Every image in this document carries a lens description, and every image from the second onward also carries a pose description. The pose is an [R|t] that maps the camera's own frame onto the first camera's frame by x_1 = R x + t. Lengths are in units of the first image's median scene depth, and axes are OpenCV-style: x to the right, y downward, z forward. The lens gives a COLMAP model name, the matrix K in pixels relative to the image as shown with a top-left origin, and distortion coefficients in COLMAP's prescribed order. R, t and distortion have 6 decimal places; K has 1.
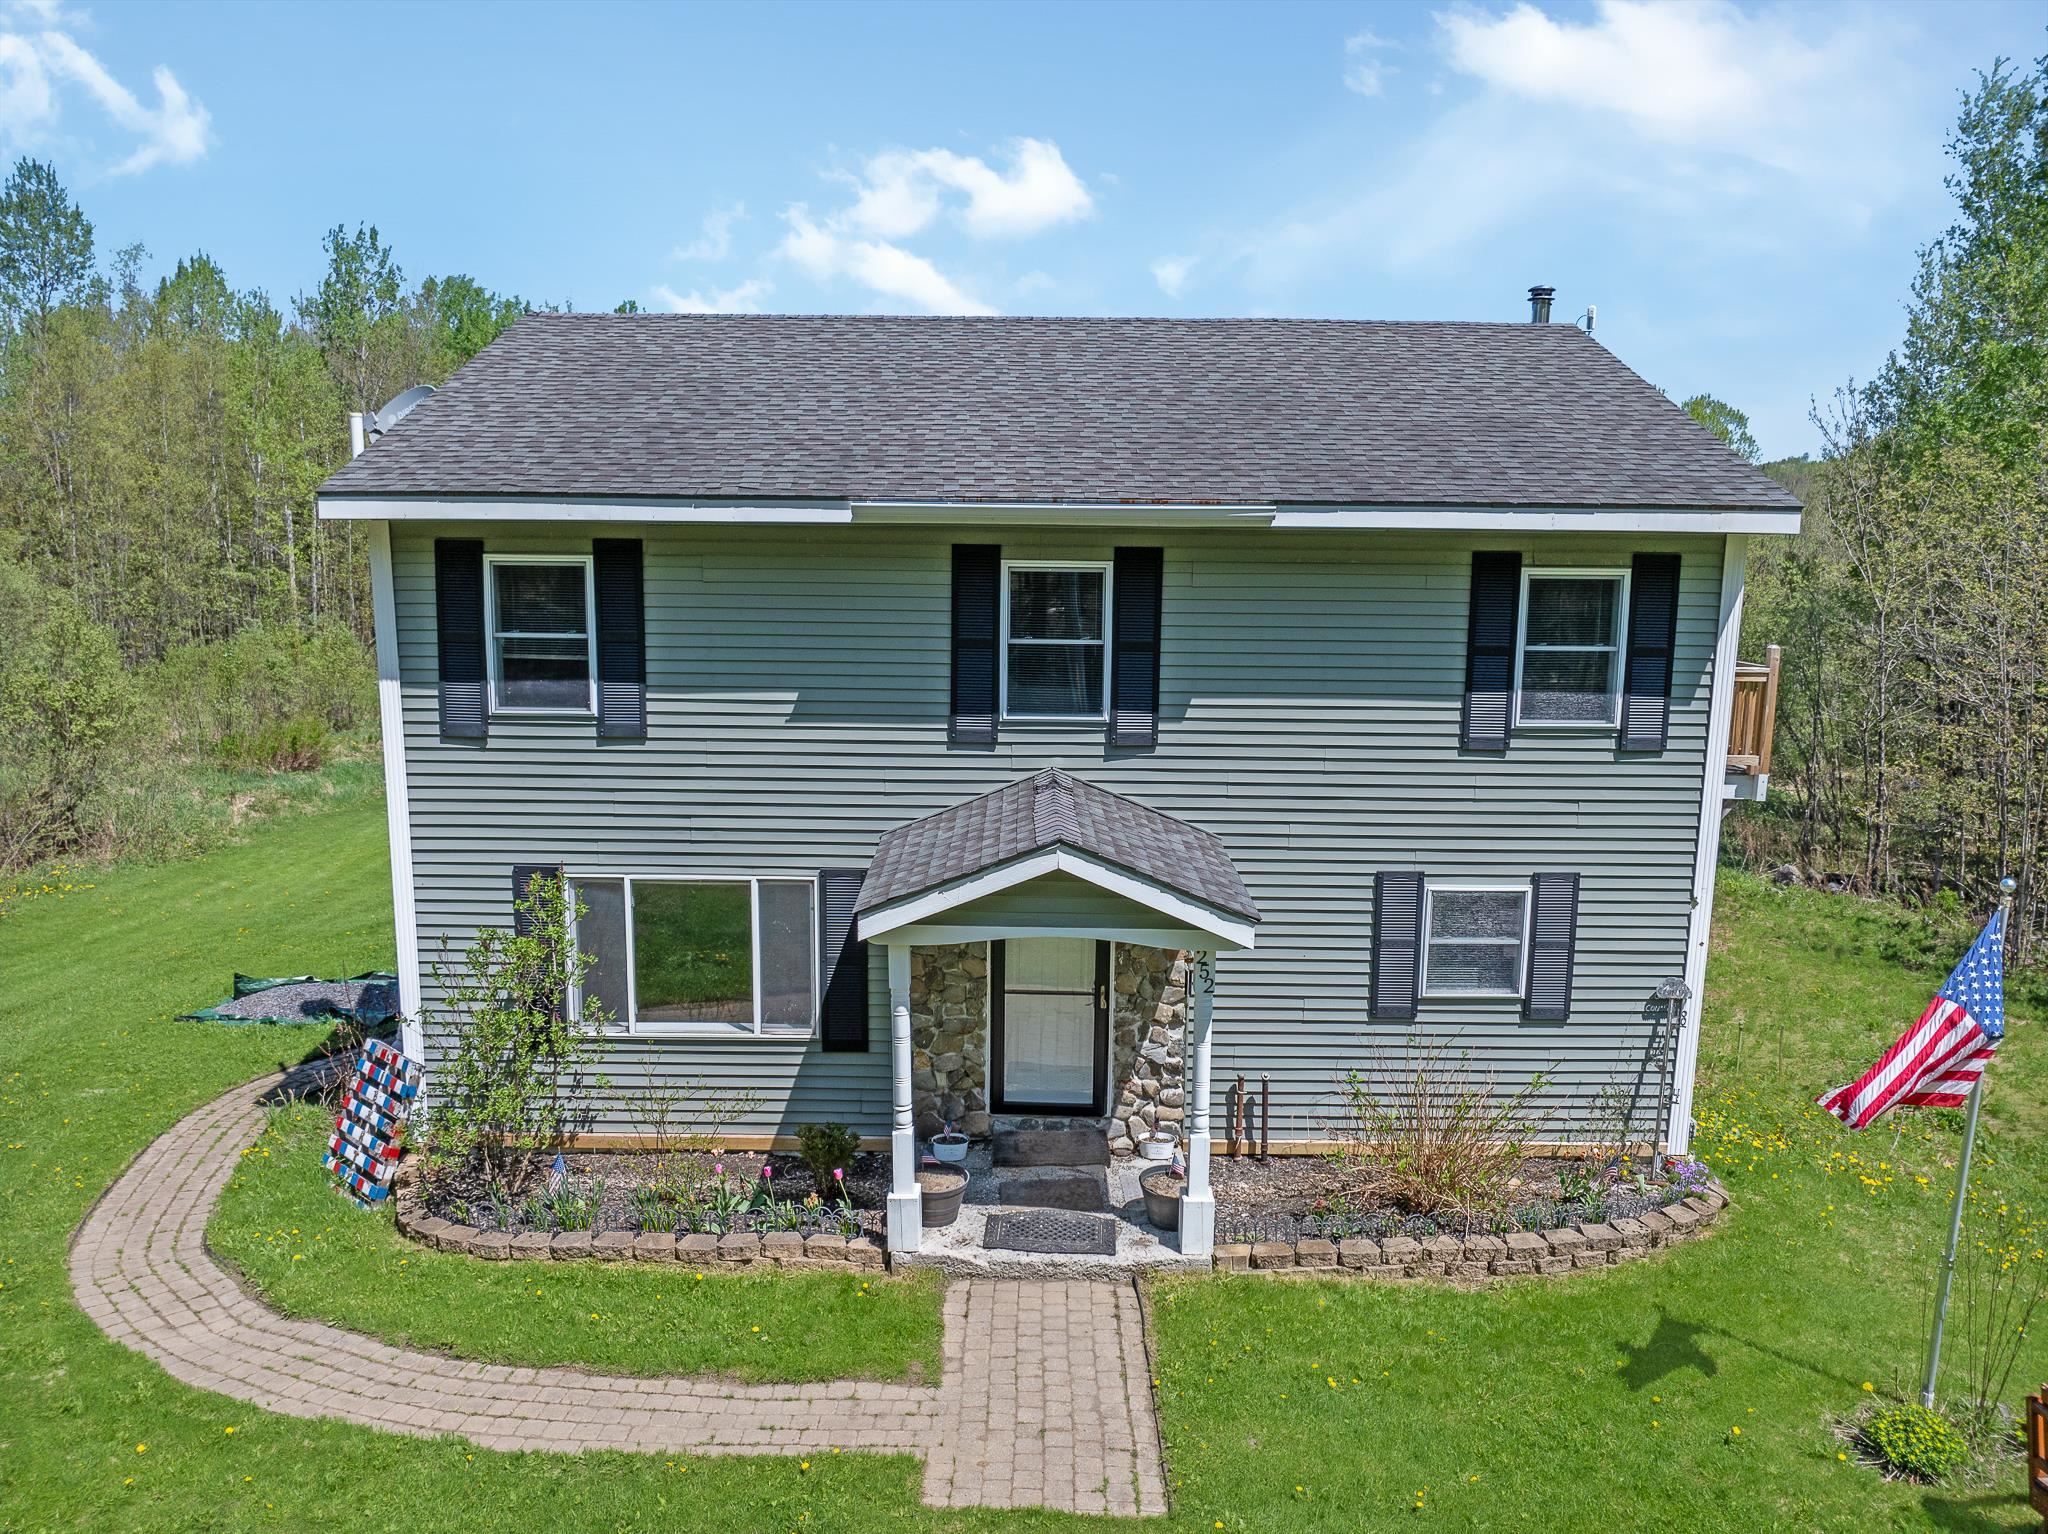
lens RADIAL K [[1448.0, 0, 1025.2], [0, 1448.0, 757.0], [0, 0, 1]] dist [-0.051524, 0.024185]
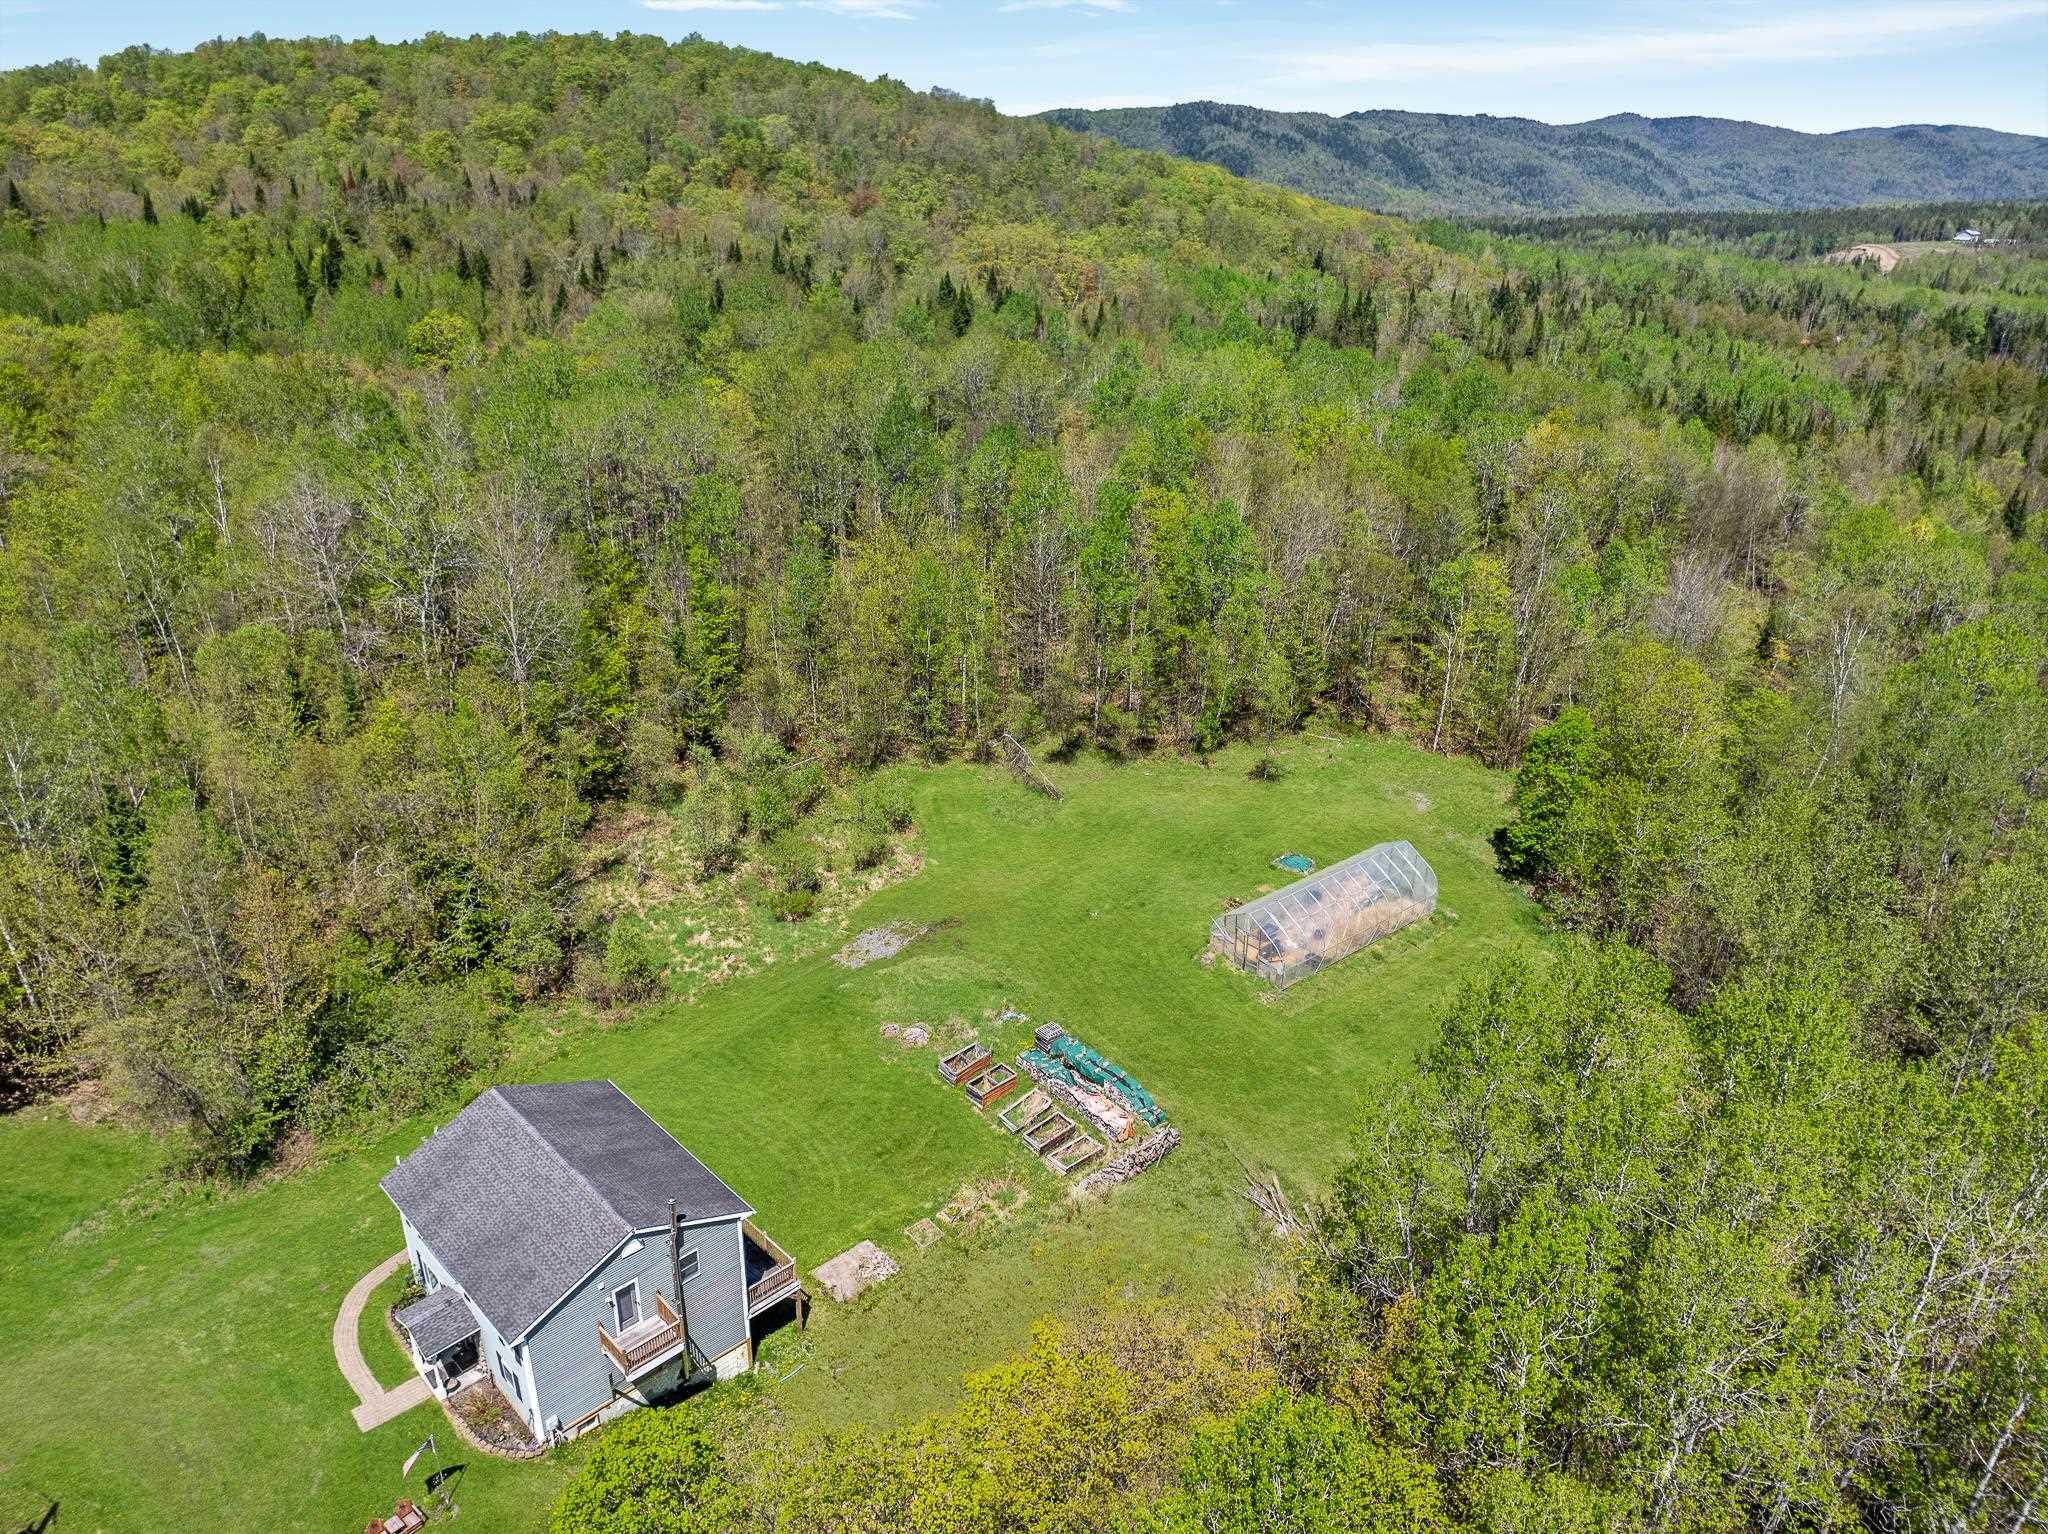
lens RADIAL K [[1448.0, 0, 1023.6], [0, 1448.0, 762.1], [0, 0, 1]] dist [-0.051524, 0.024185]
pose [[0.693997, 0.293675, -0.657360, 3.817473], [-0.116271, 0.946759, 0.300213, -3.222221], [0.710527, -0.131915, 0.691195, -0.672425]]
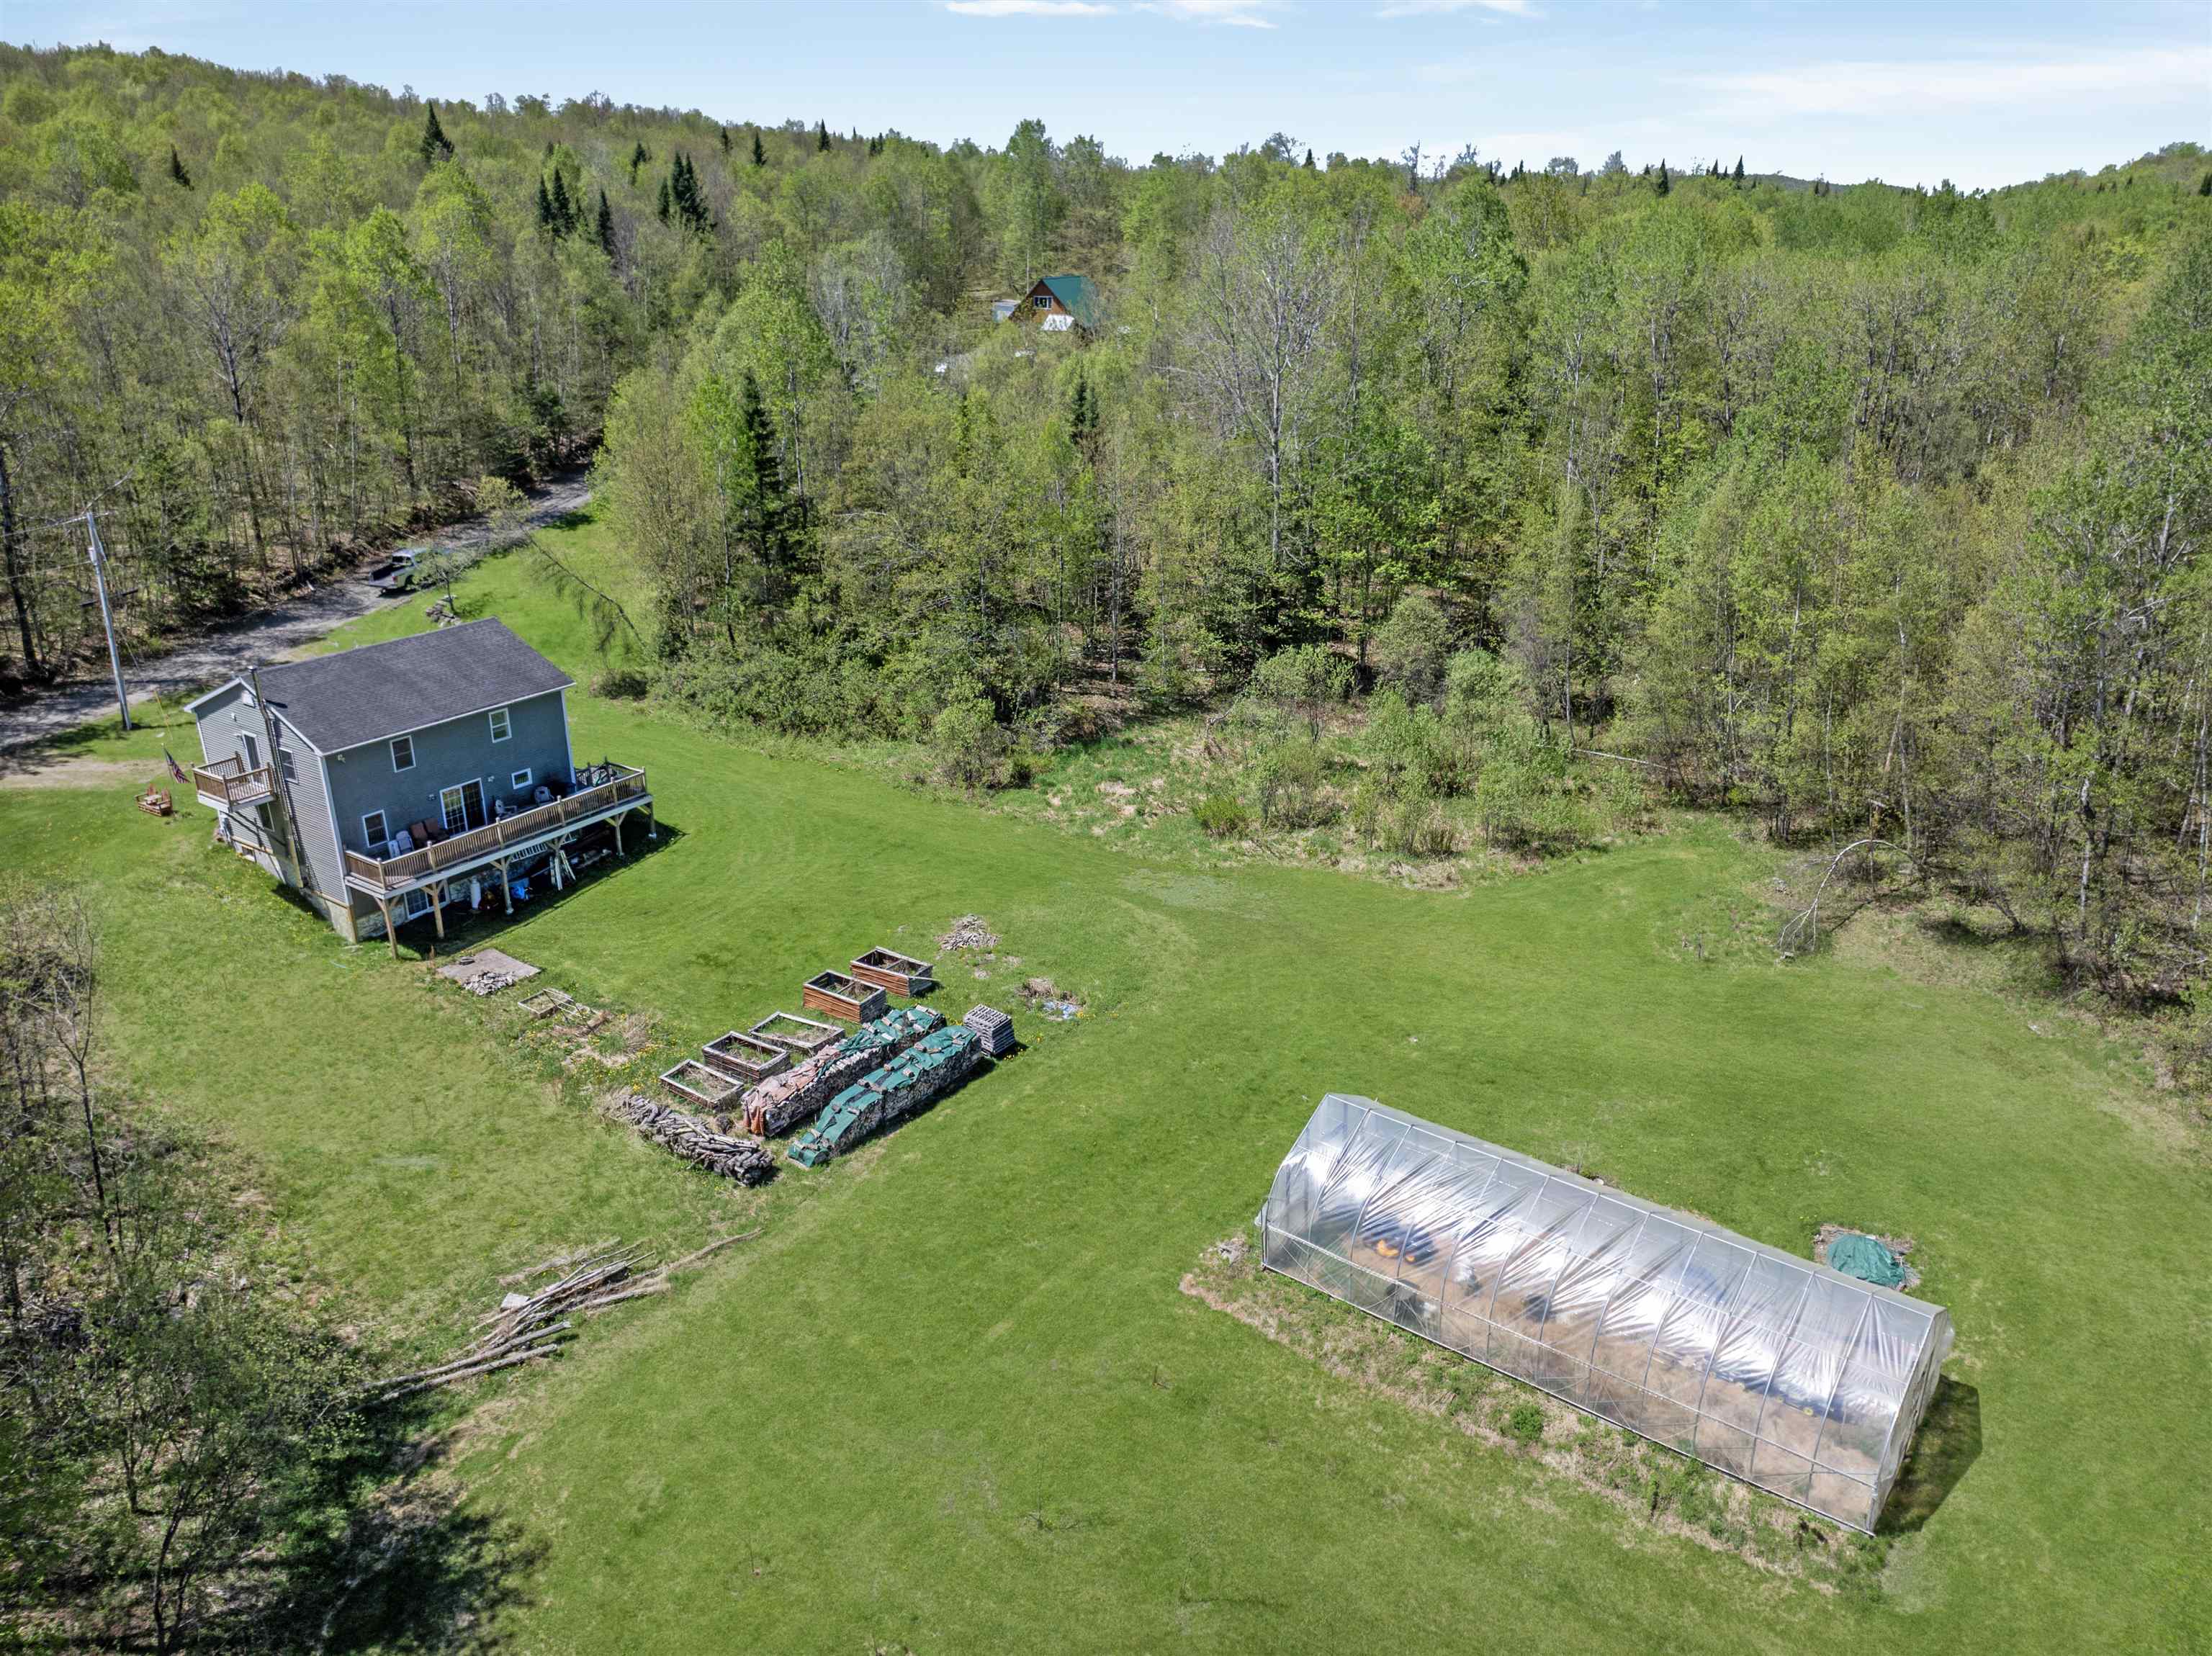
lens RADIAL K [[1563.9, 0, 1114.2], [0, 1563.9, 823.6], [0, 0, 1]] dist [-0.051524, 0.024185]
pose [[-0.558819, 0.291260, -0.776459, 2.944498], [-0.130211, 0.893864, 0.429013, -2.492422], [0.819003, 0.340845, -0.461583, 6.150948]]
